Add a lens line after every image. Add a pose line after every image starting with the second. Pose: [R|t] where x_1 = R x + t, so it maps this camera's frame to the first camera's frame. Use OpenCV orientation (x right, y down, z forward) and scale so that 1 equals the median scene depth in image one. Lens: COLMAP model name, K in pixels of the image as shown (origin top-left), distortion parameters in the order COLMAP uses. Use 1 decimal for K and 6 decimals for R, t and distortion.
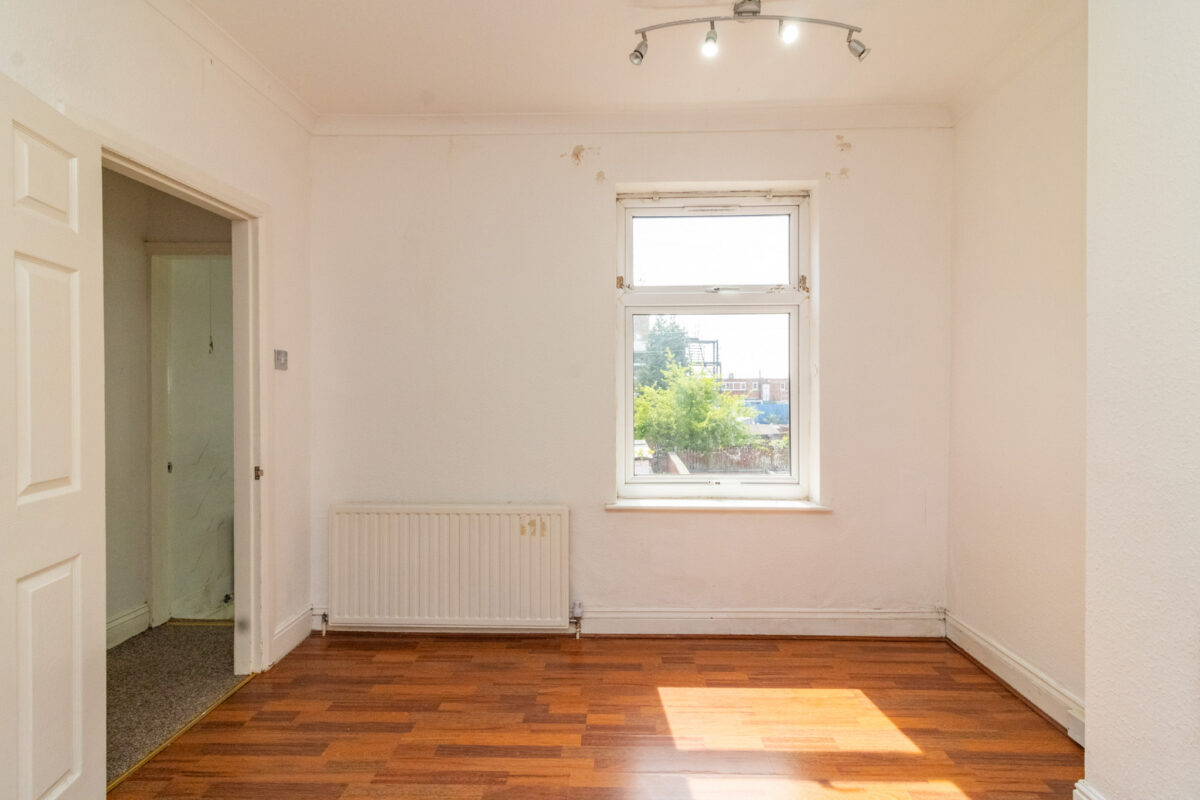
lens RADIAL K [[546.8, 0, 603.3], [0, 546.8, 392.9], [0, 0, 1]] dist [0.004565, -0.000123]
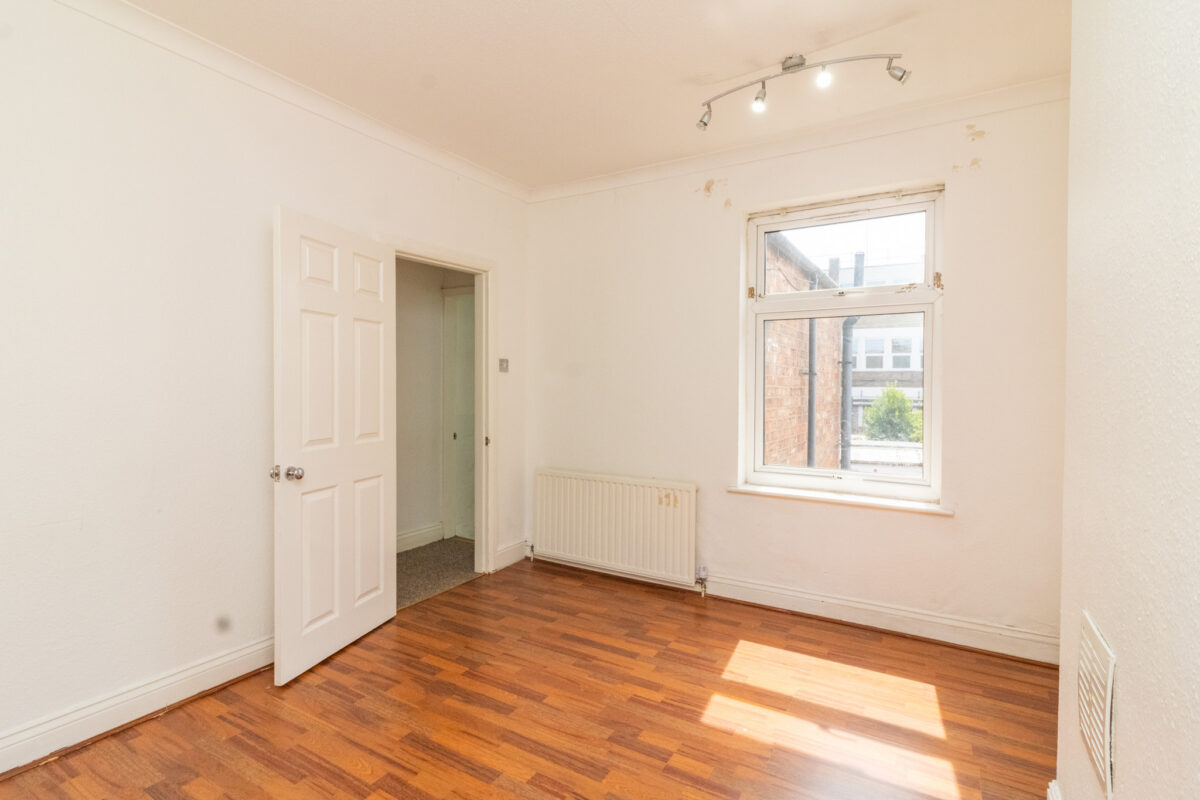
lens RADIAL K [[562.9, 0, 604.2], [0, 562.9, 391.8], [0, 0, 1]] dist [0.005114, 0.001071]
pose [[0.874440, 0.014160, -0.484928, 0.387061], [-0.008941, 0.999875, 0.013073, -0.012136], [0.485052, -0.007095, 0.874457, -0.189939]]
